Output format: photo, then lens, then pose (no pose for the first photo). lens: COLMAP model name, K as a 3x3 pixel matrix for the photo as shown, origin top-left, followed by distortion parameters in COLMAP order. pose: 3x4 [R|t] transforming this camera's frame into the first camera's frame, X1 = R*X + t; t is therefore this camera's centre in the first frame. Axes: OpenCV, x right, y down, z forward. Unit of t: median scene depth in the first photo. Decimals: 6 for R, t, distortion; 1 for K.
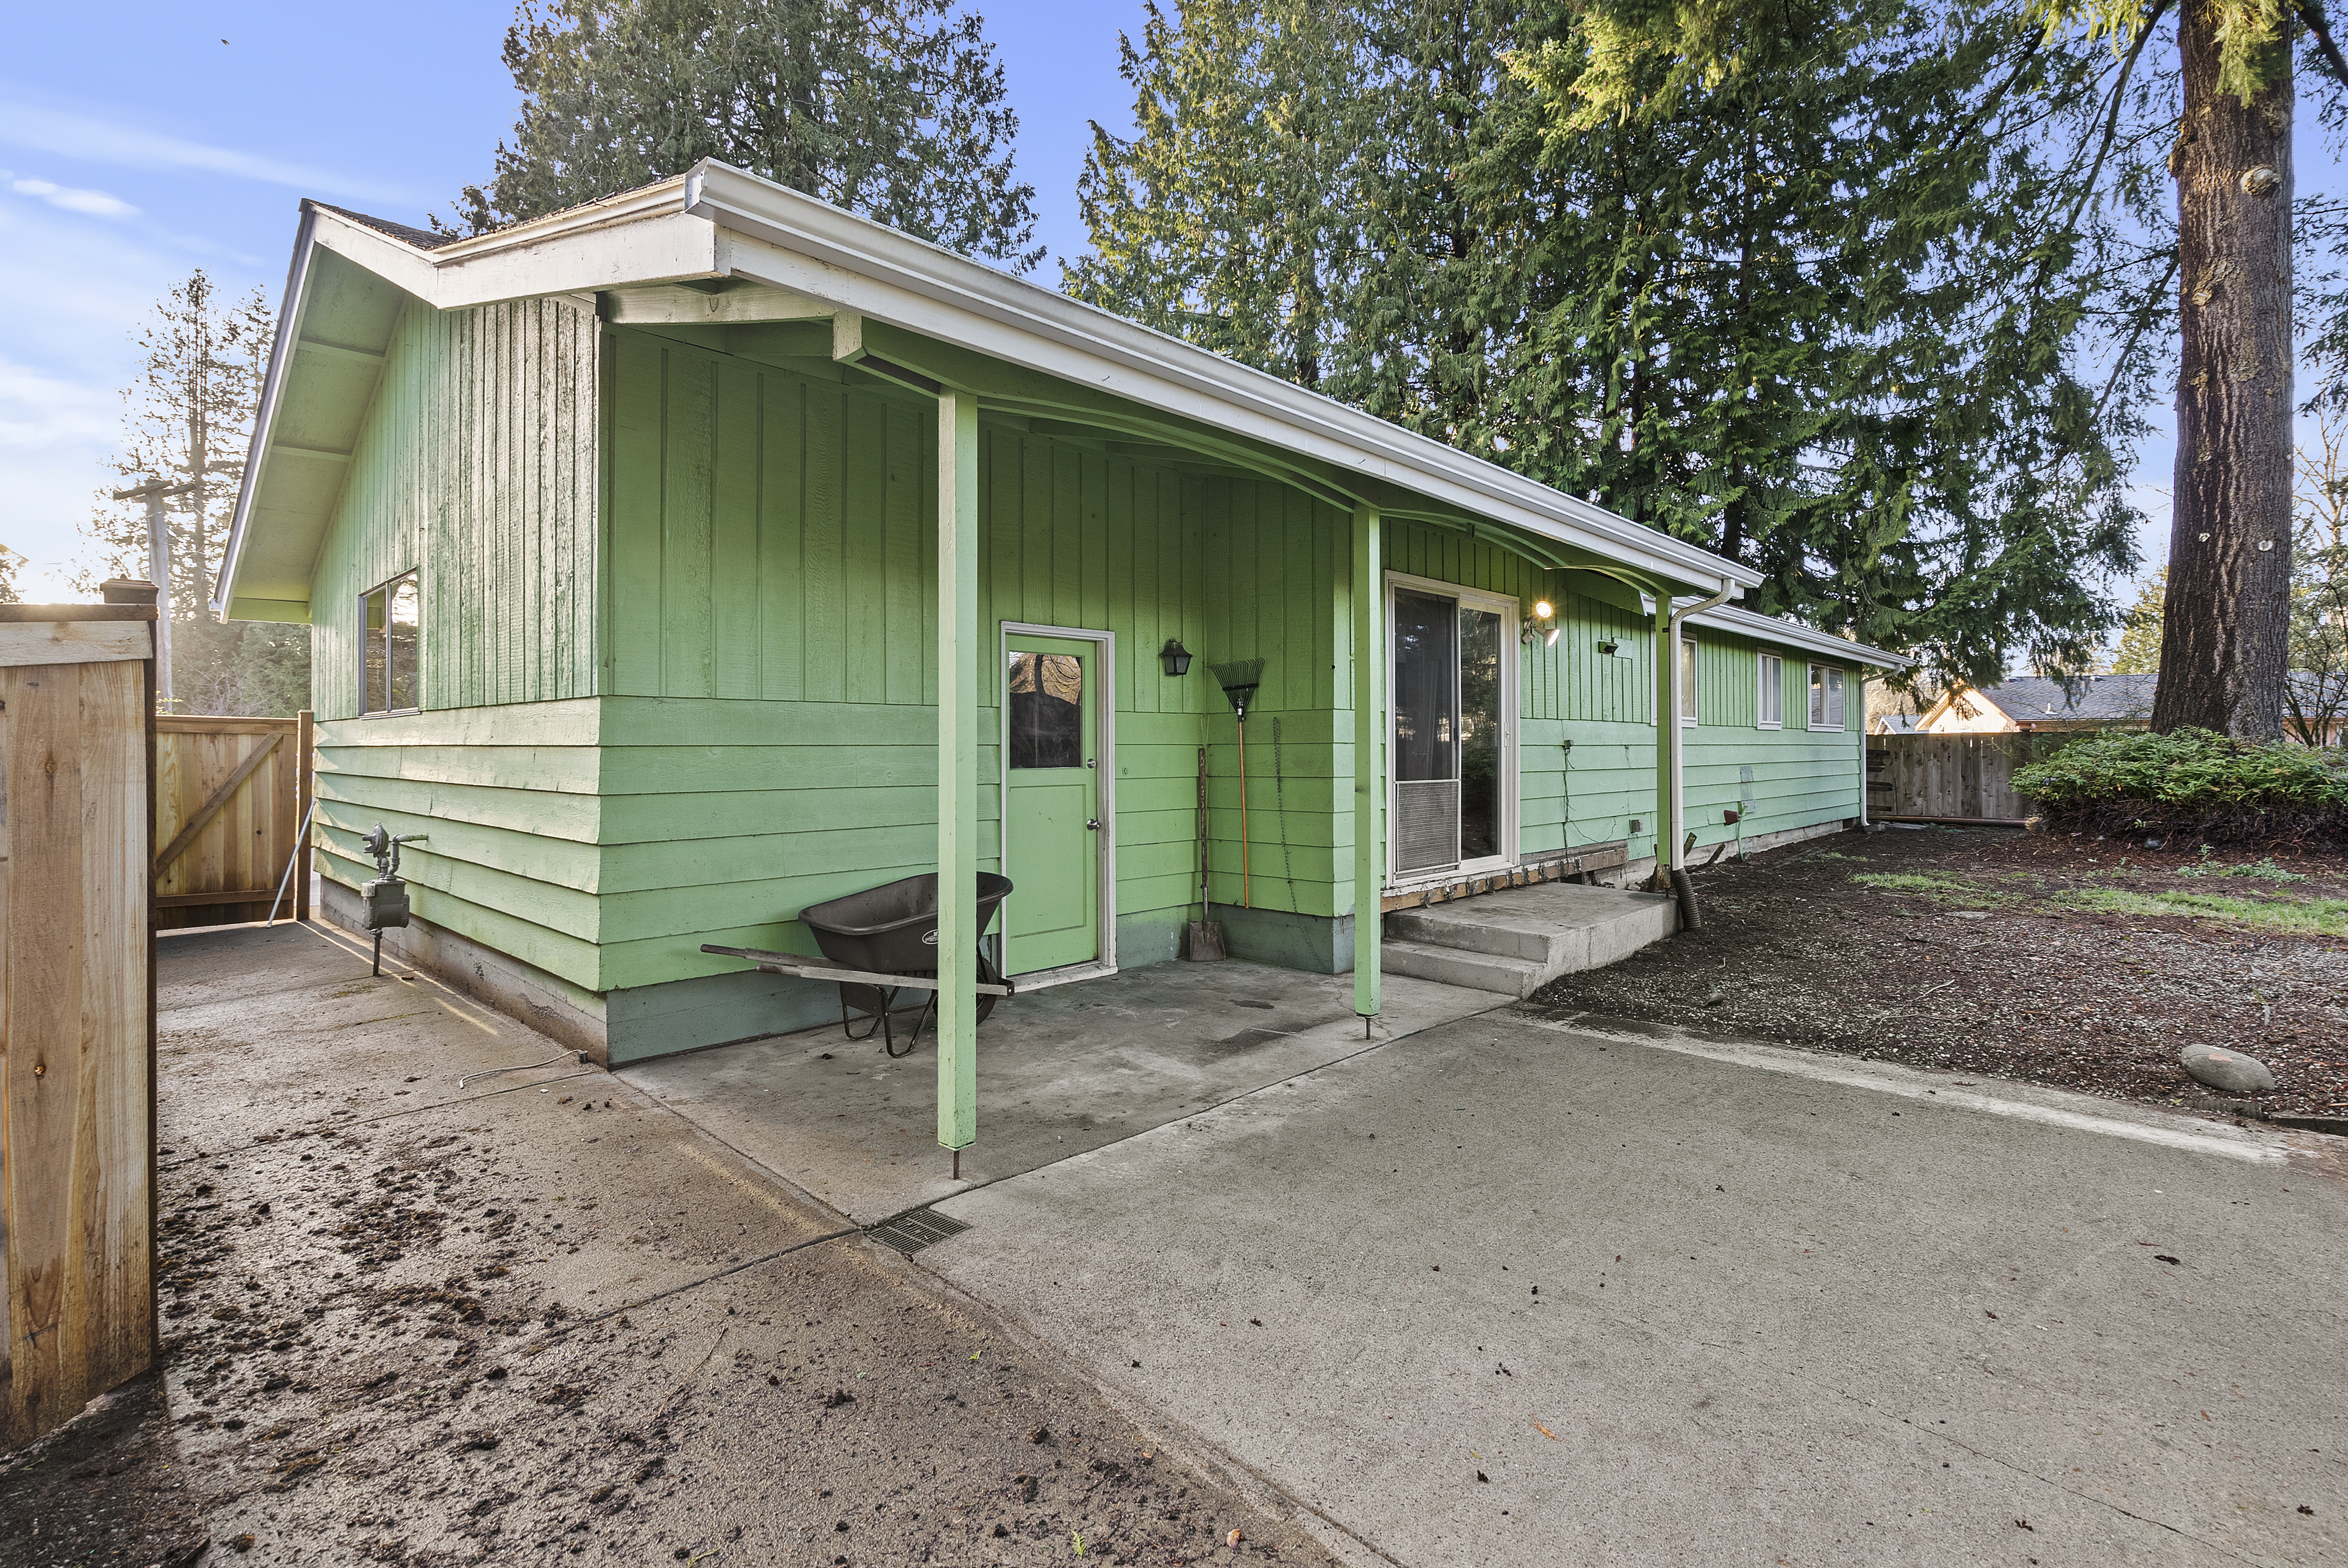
lens RADIAL K [[1102.4, 0, 1168.7], [0, 1102.4, 741.6], [0, 0, 1]] dist [0.001273, 0.000742]
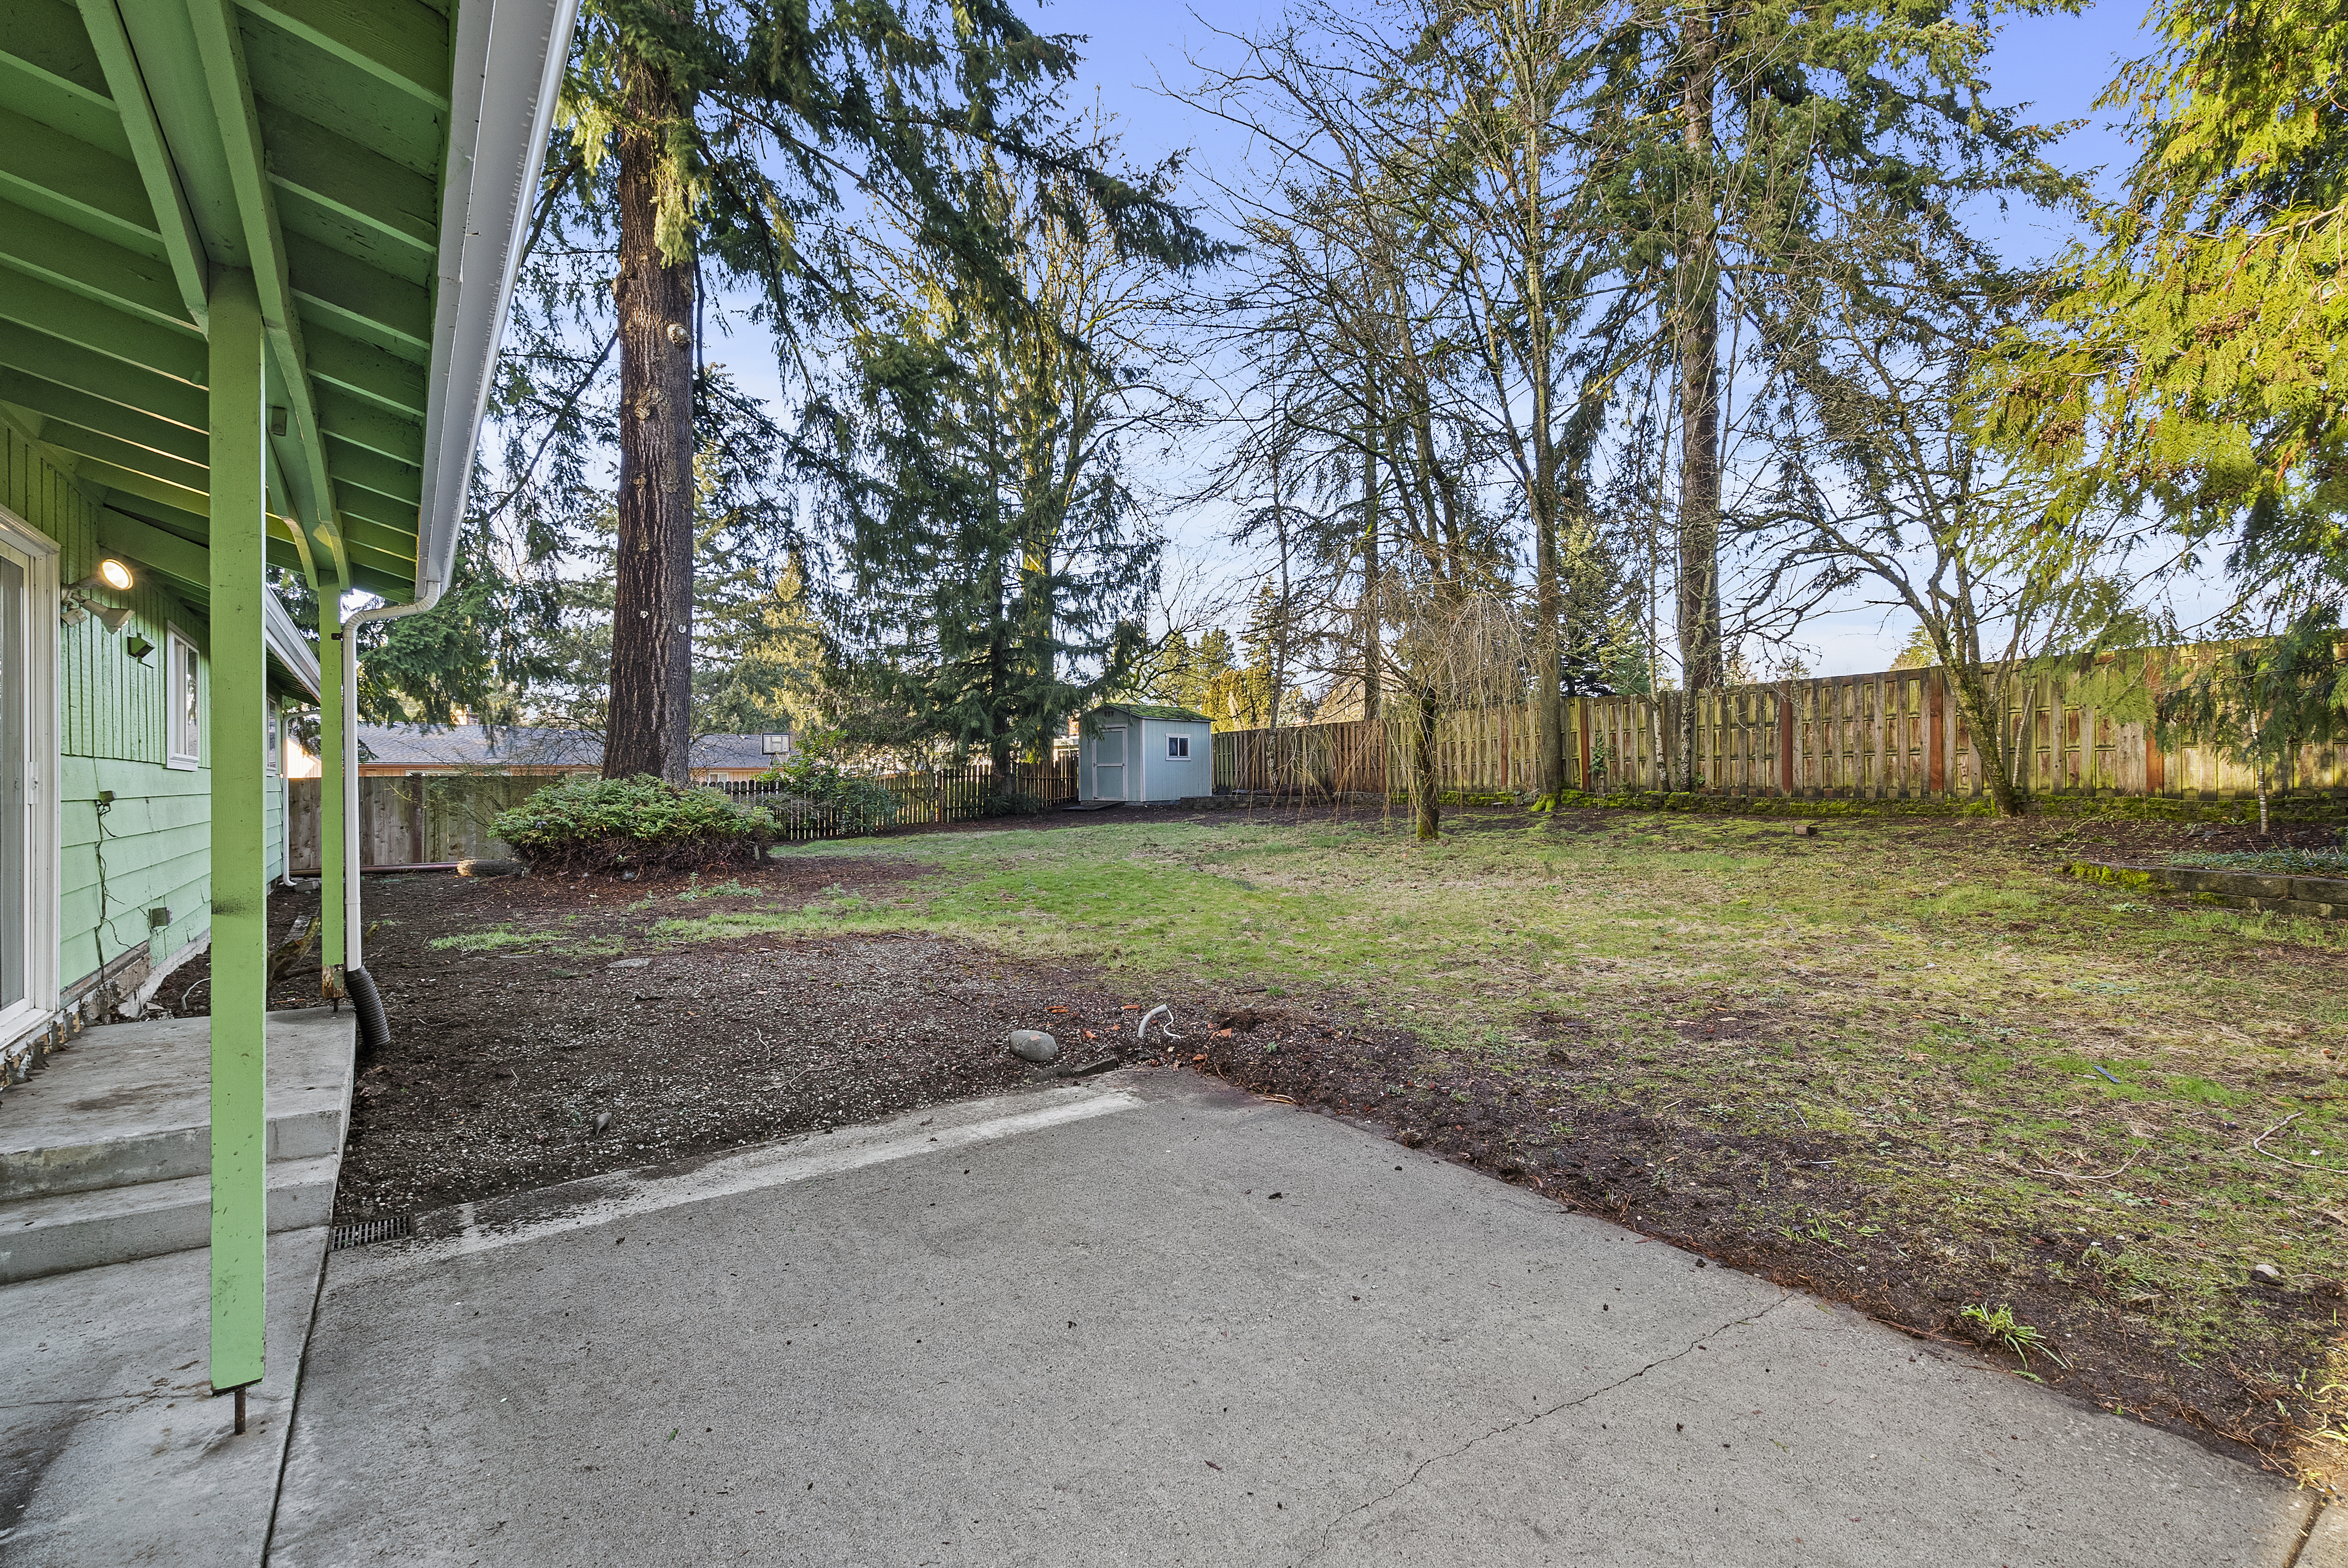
lens RADIAL K [[1062.6, 0, 1176.2], [0, 1062.6, 779.2], [0, 0, 1]] dist [-0.004124, 0.000289]
pose [[0.175937, 0.000954, 0.984401, -0.154689], [0.002805, 0.999995, -0.001471, -0.007355], [-0.984397, 0.003020, 0.175933, 0.410263]]
